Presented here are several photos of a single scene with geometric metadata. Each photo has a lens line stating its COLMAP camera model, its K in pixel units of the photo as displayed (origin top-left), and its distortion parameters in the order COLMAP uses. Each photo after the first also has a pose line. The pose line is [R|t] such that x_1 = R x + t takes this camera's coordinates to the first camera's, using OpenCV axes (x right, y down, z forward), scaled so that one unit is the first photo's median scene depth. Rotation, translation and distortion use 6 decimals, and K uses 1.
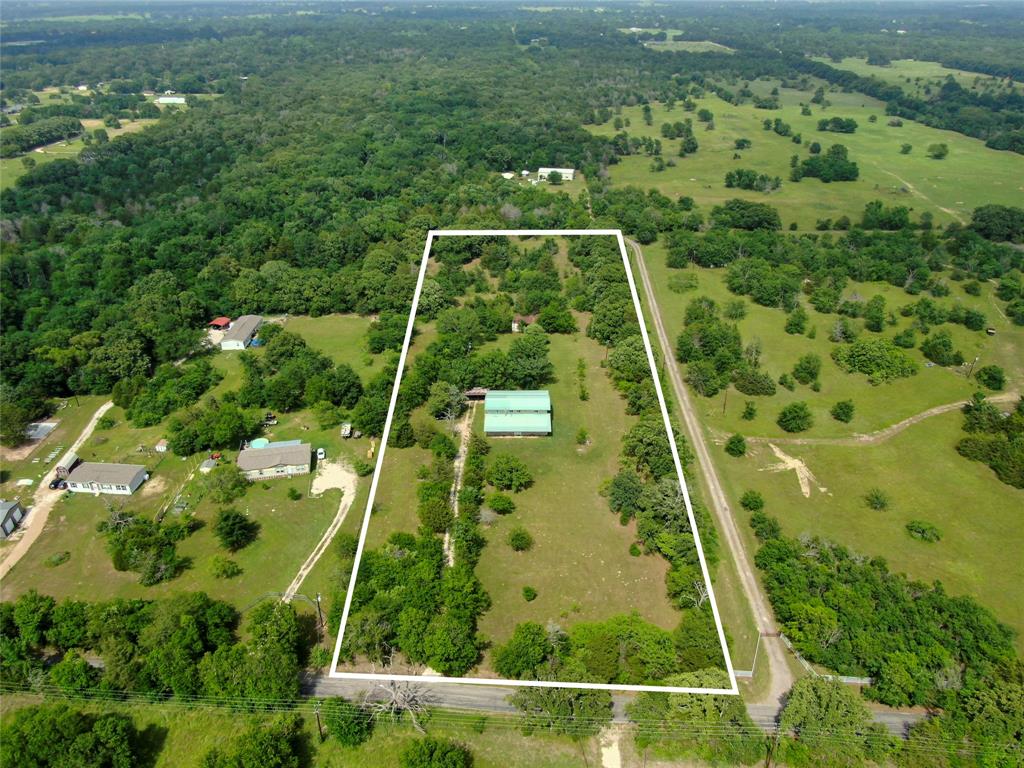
lens RADIAL K [[734.5, 0, 512.0], [0, 734.5, 384.0], [0, 0, 1]] dist [-0.025358, 0.010219]
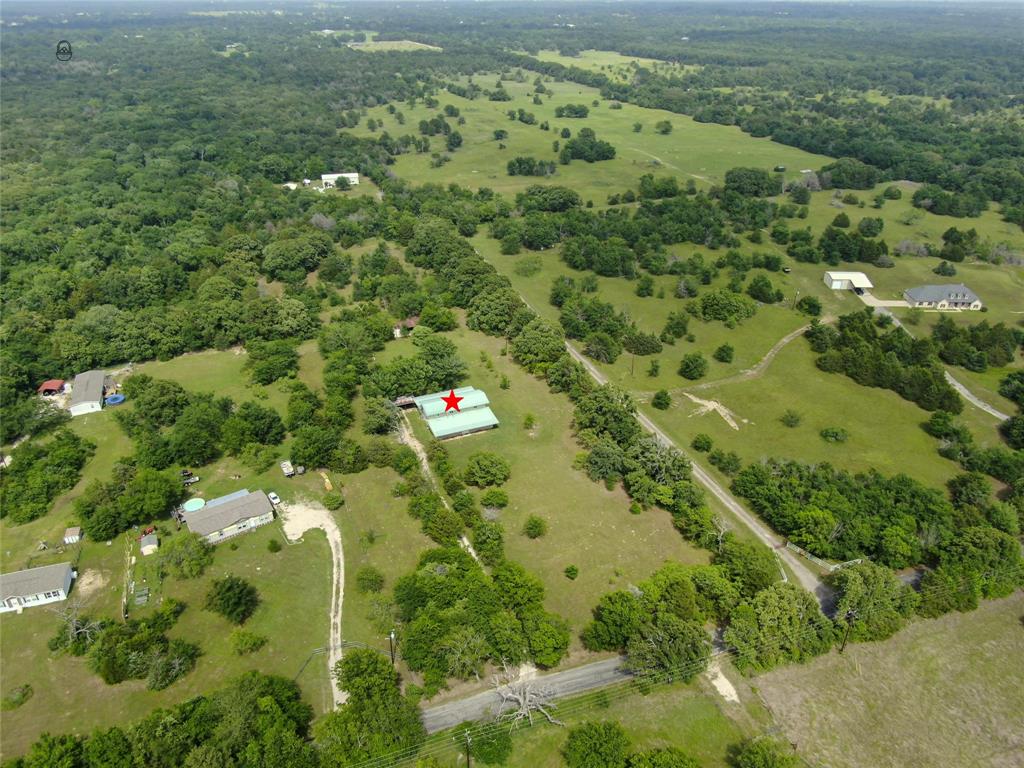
lens RADIAL K [[734.5, 0, 512.0], [0, 734.5, 384.0], [0, 0, 1]] dist [-0.025358, 0.010219]
pose [[0.921323, -0.189619, 0.339424, -0.188469], [0.190136, 0.981234, 0.032067, -0.012245], [-0.339134, 0.034993, 0.940087, 0.026513]]
